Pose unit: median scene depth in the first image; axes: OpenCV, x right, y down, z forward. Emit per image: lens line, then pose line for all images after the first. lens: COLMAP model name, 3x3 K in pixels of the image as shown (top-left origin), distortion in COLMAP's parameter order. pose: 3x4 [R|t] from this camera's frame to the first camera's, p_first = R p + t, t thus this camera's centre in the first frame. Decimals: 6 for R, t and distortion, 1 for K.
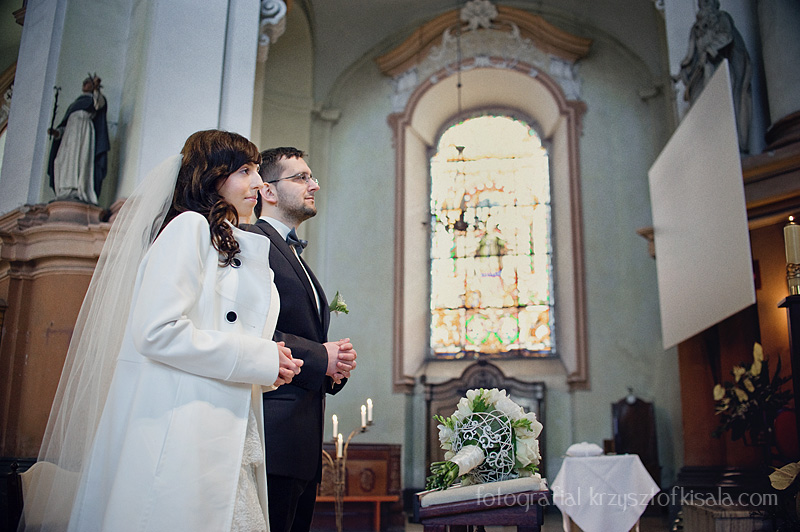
lens RADIAL K [[803.0, 0, 400.0], [0, 803.0, 266.0], [0, 0, 1]] dist [-0.184626, 0.193098]
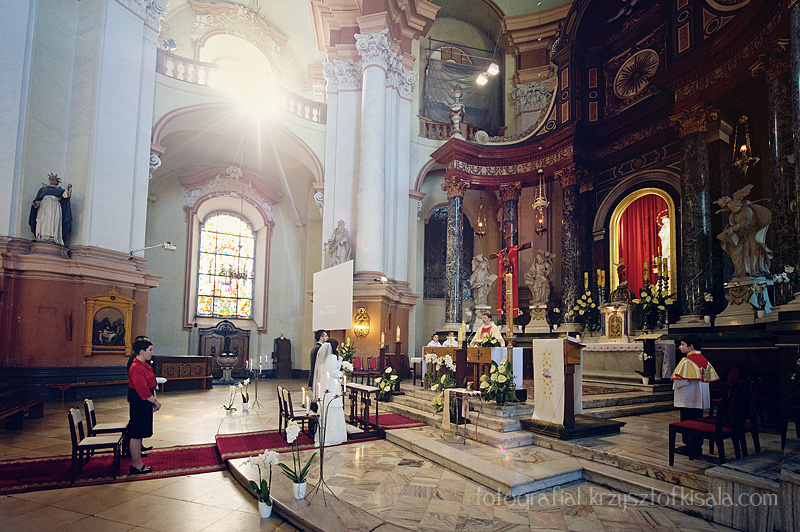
lens RADIAL K [[370.3, 0, 398.3], [0, 370.3, 329.1], [0, 0, 1]] dist [-0.001990, -0.000432]
pose [[0.756012, 0.043232, 0.653128, -0.244536], [-0.167542, 0.977357, 0.129241, -0.096959], [-0.632752, -0.207134, 0.746137, -0.231076]]
